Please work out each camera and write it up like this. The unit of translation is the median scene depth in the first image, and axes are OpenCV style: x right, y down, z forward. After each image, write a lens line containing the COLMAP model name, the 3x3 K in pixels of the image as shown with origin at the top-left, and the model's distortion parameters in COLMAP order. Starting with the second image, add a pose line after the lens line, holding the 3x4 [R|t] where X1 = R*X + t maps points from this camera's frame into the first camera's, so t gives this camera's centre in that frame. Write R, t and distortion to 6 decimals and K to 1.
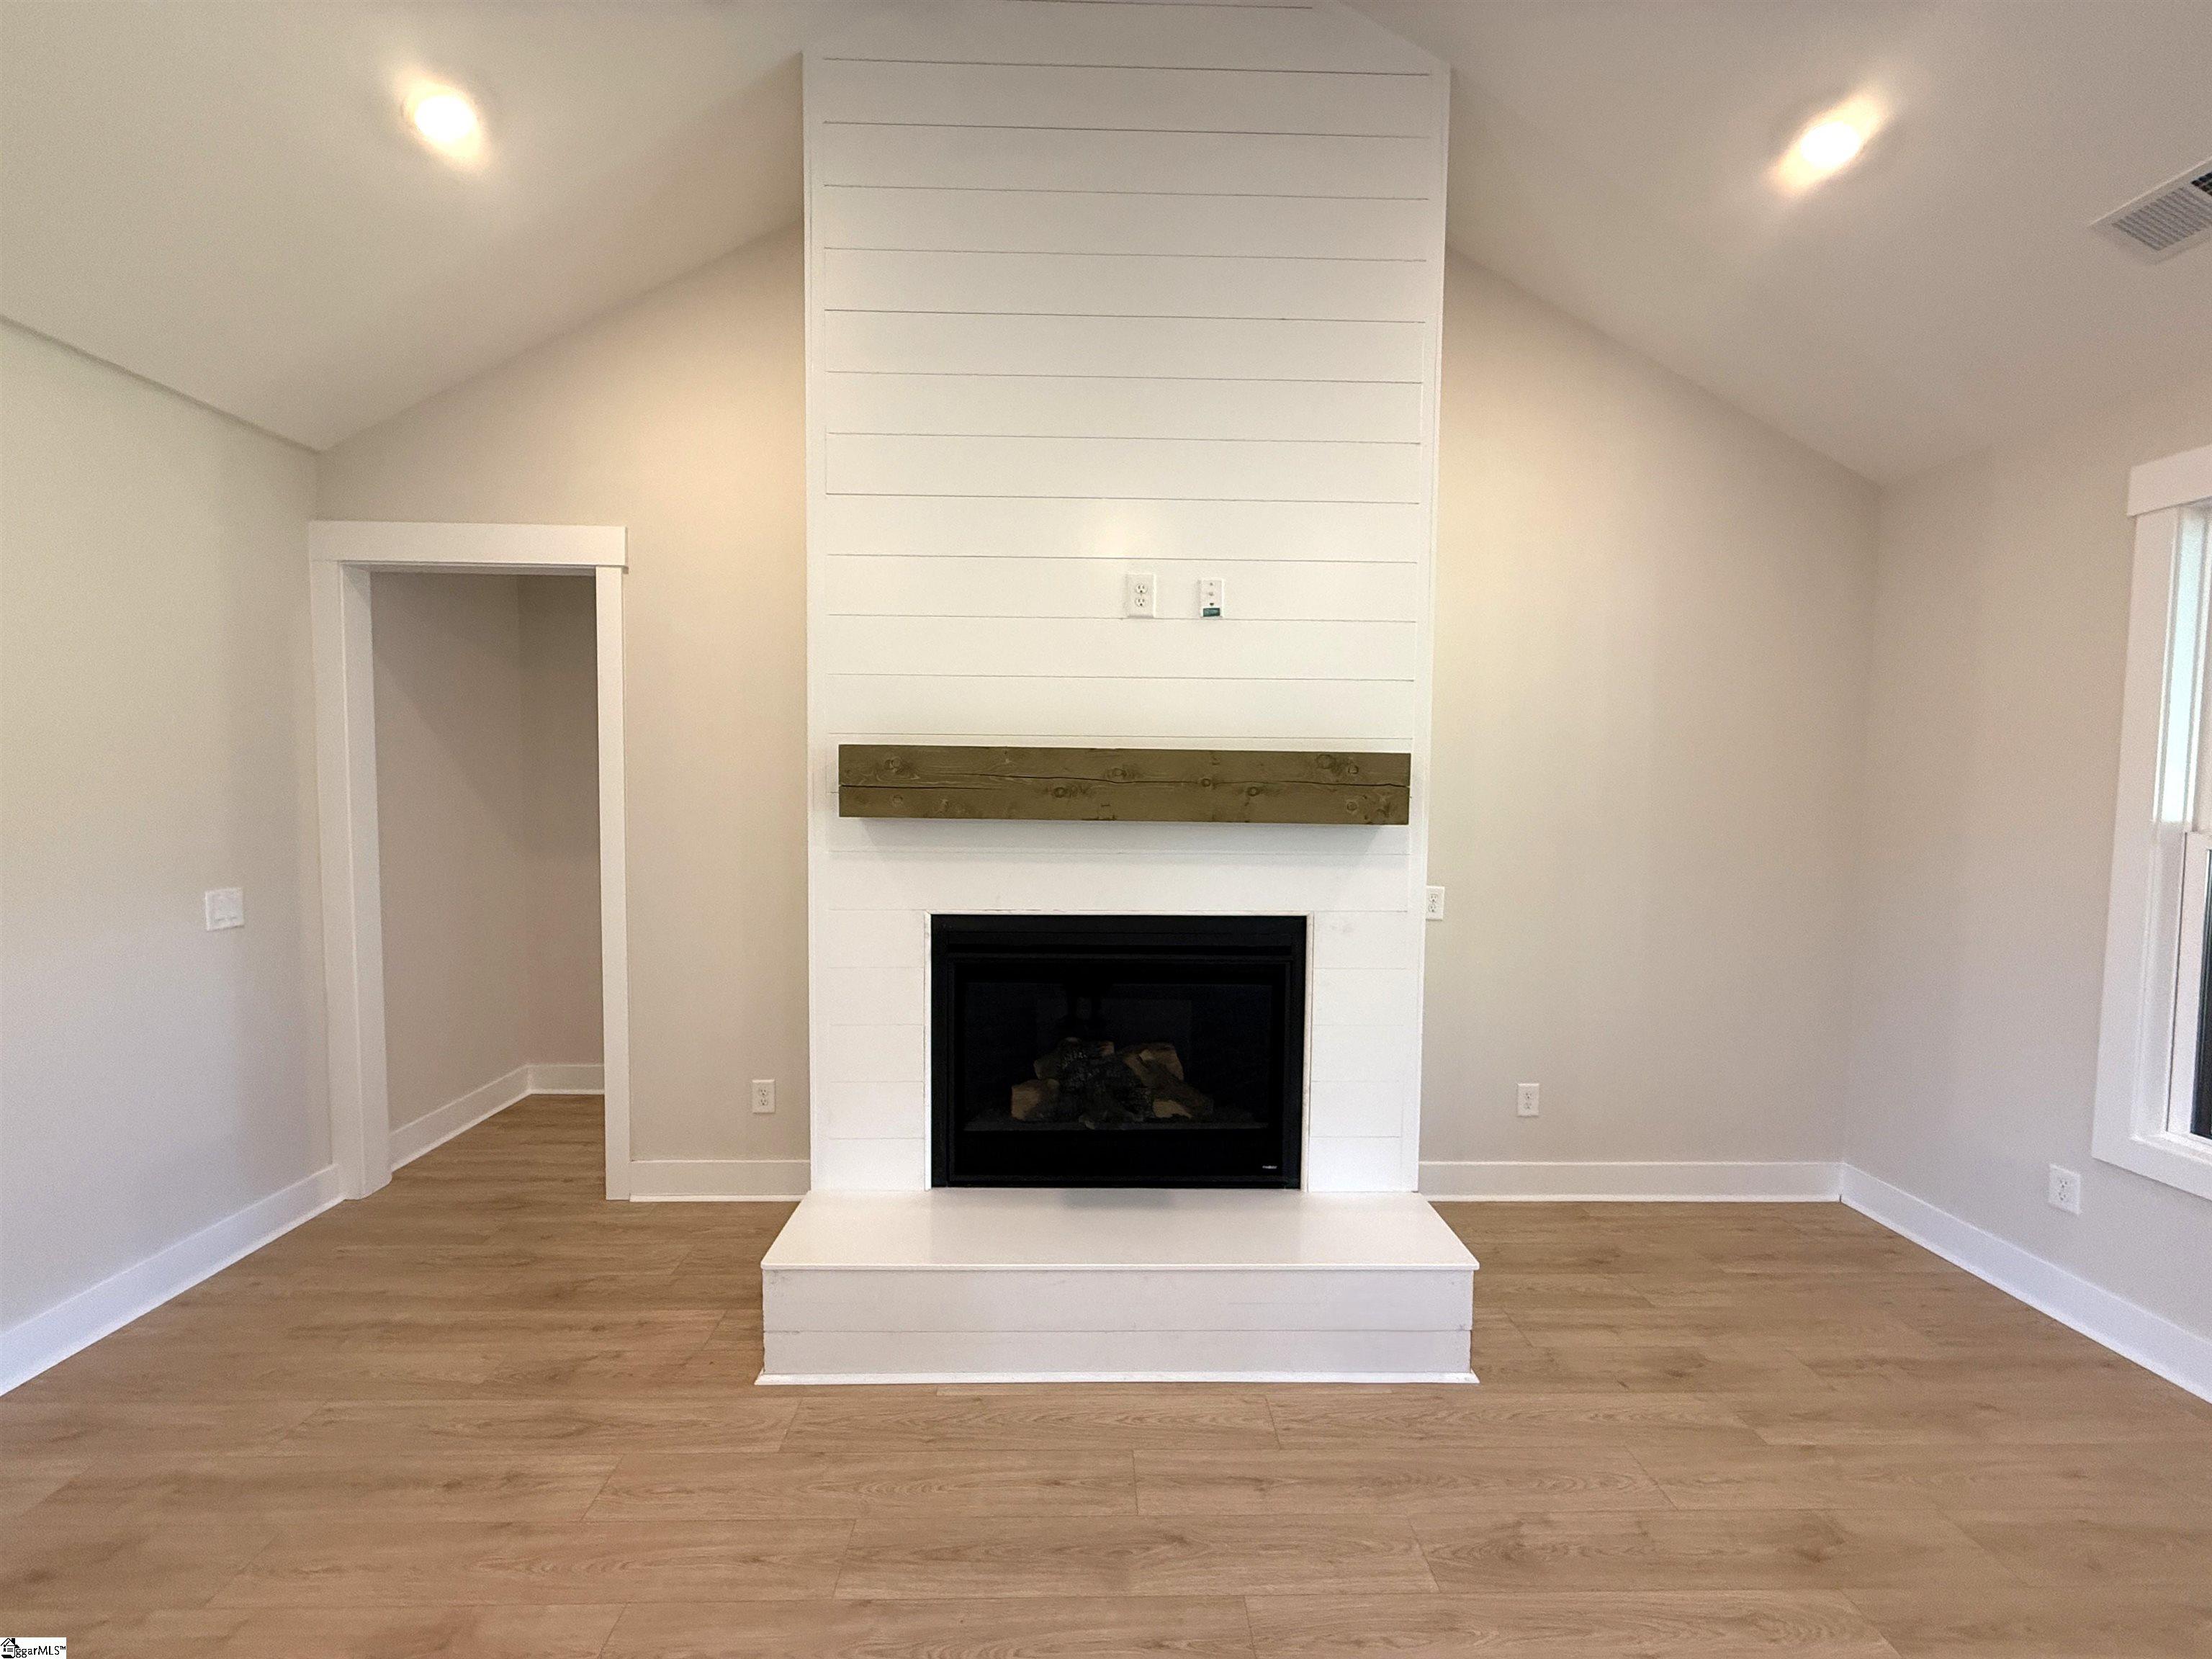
lens RADIAL K [[881.1, 0, 1102.1], [0, 881.1, 830.2], [0, 0, 1]] dist [0.000464, 0.001222]
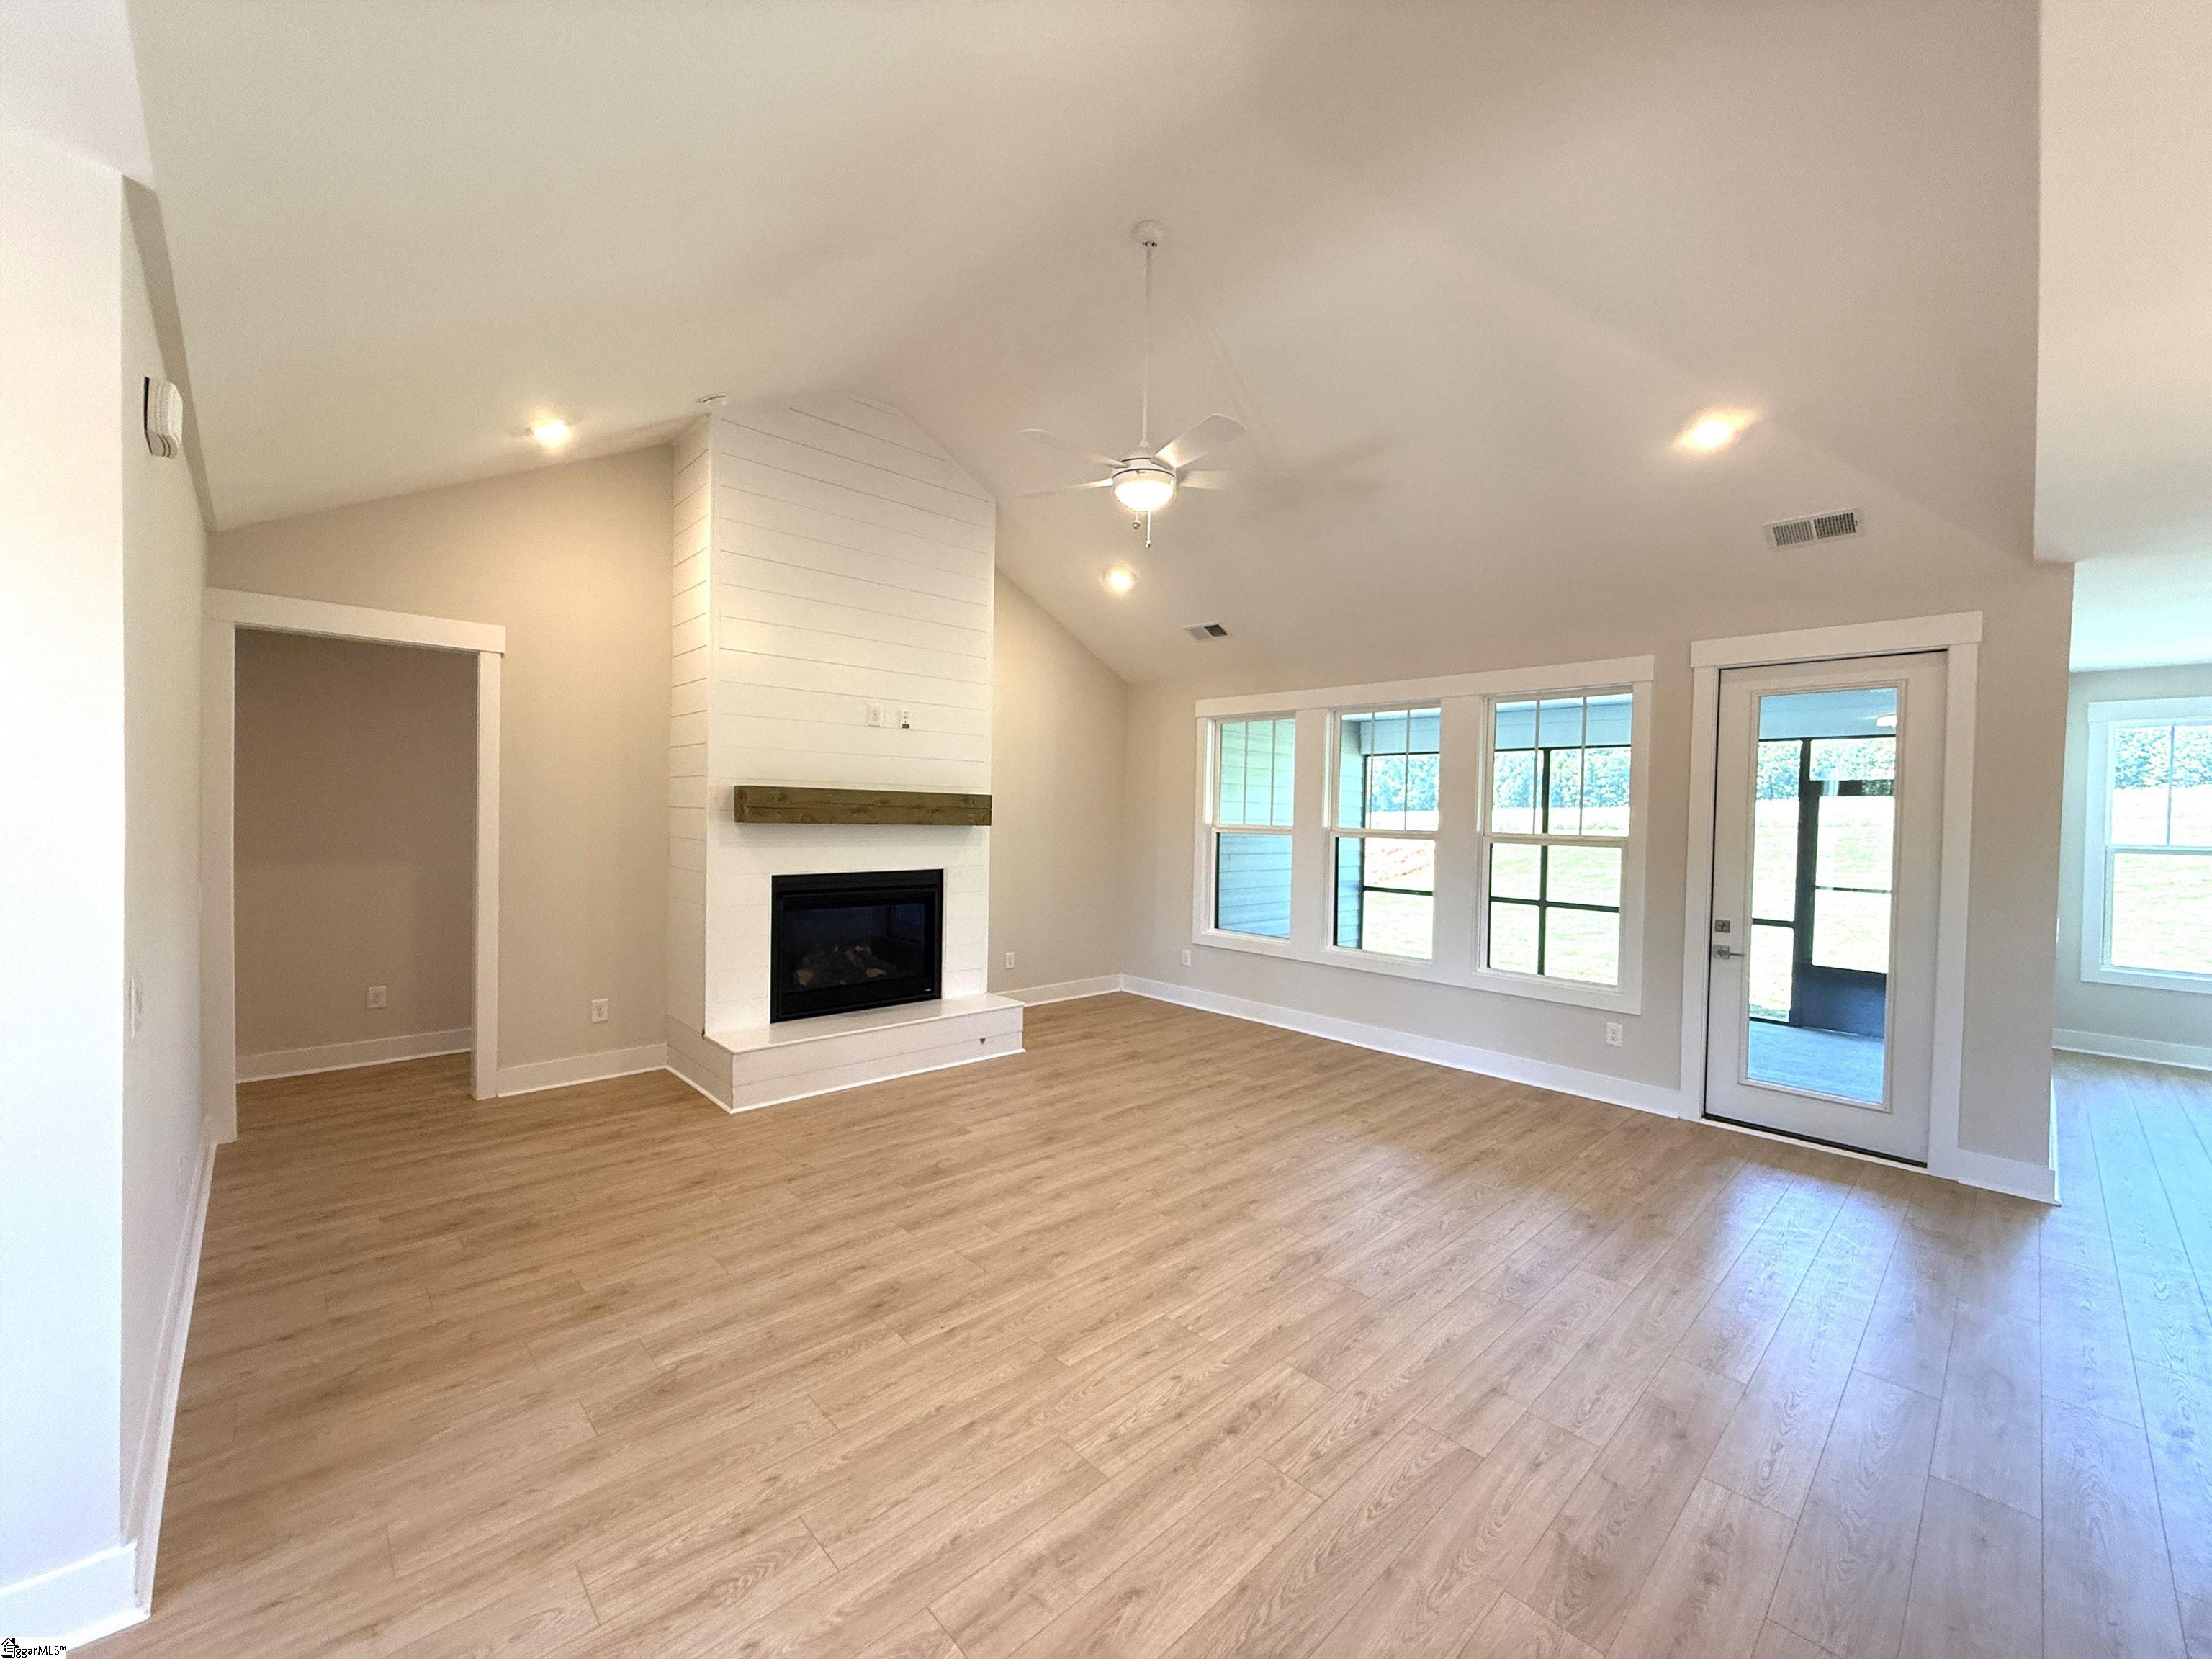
lens RADIAL K [[881.1, 0, 1099.6], [0, 881.1, 829.9], [0, 0, 1]] dist [0.000464, 0.001222]
pose [[0.747517, -0.009515, 0.664175, -0.942346], [0.020676, 0.999746, -0.008948, 0.030572], [-0.663921, 0.020421, 0.747524, -0.890891]]
